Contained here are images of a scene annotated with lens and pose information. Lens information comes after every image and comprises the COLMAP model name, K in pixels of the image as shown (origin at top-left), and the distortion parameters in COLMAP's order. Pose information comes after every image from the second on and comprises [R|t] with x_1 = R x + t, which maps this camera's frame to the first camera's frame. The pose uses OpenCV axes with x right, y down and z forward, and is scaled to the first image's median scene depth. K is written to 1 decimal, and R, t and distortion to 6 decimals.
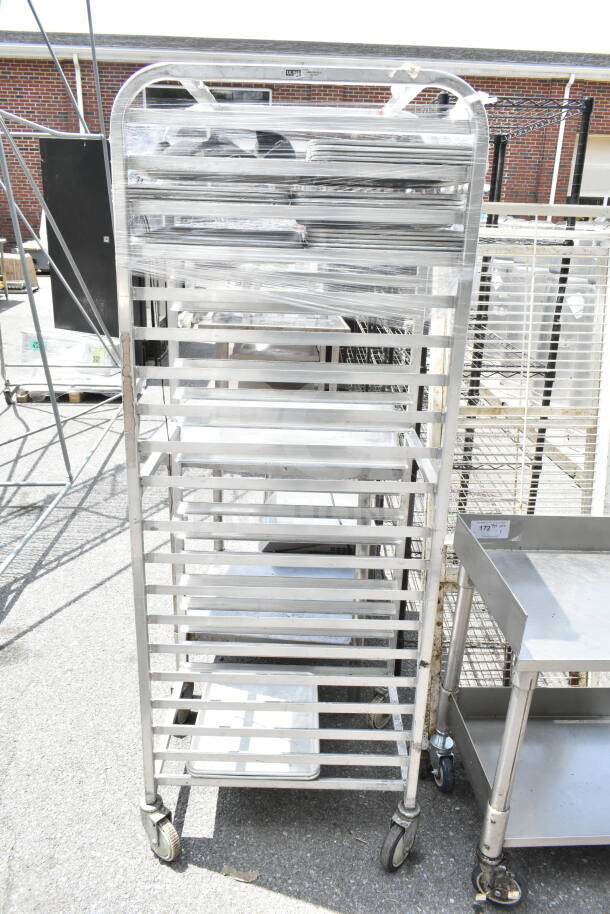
lens RADIAL K [[711.5, 0, 305.0], [0, 711.5, 457.0], [0, 0, 1]] dist [-0.007822, 0.009698]
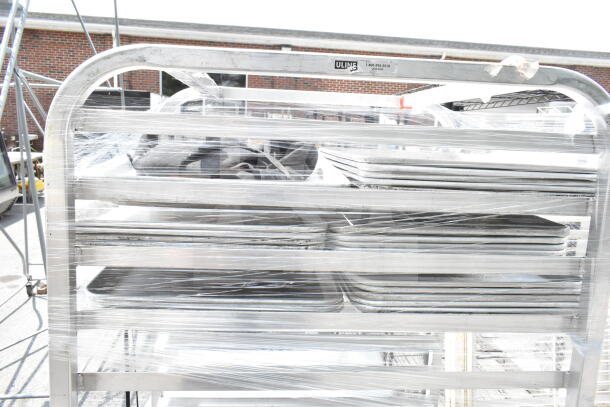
lens RADIAL K [[474.9, 0, 305.0], [0, 474.9, 203.5], [0, 0, 1]] dist [-0.007822, 0.009698]
pose [[0.996214, 0.000827, 0.086932, -0.024094], [0.014443, 0.984484, -0.174881, -0.092916], [-0.085727, 0.175475, 0.980744, 0.163855]]
